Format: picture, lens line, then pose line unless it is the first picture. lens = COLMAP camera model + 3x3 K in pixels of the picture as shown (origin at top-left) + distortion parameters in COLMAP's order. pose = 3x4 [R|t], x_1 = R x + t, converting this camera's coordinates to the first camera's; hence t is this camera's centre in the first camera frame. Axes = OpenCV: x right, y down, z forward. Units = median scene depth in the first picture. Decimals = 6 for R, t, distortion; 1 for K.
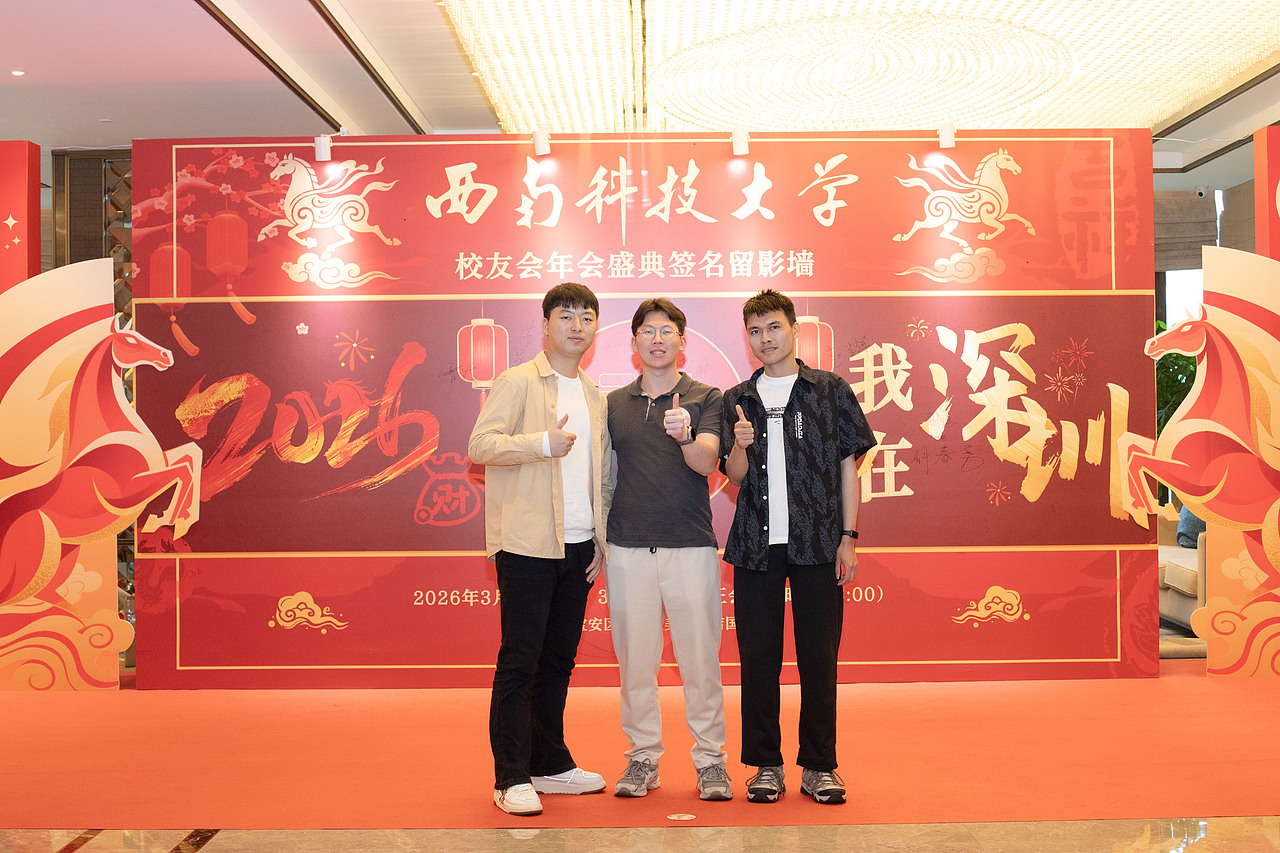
lens RADIAL K [[1860.2, 0, 640.0], [0, 1860.2, 426.5], [0, 0, 1]] dist [-0.144759, 0.165627]
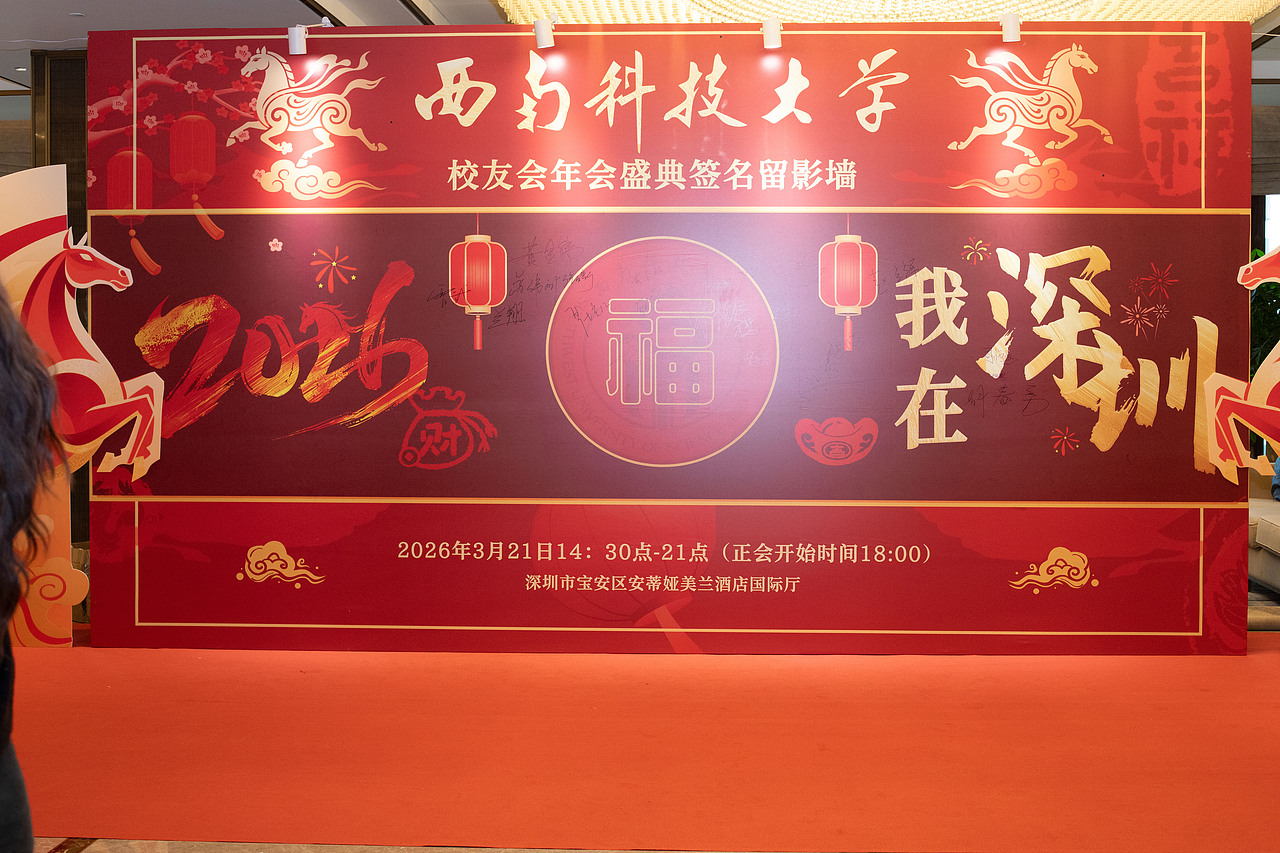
lens RADIAL K [[1860.2, 0, 640.0], [0, 1860.2, 426.5], [0, 0, 1]] dist [-0.144759, 0.165627]
pose [[0.998676, 0.012909, -0.049789, 0.037051], [-0.011031, 0.999224, 0.037811, -0.001381], [0.050239, -0.037211, 0.998044, 0.122015]]
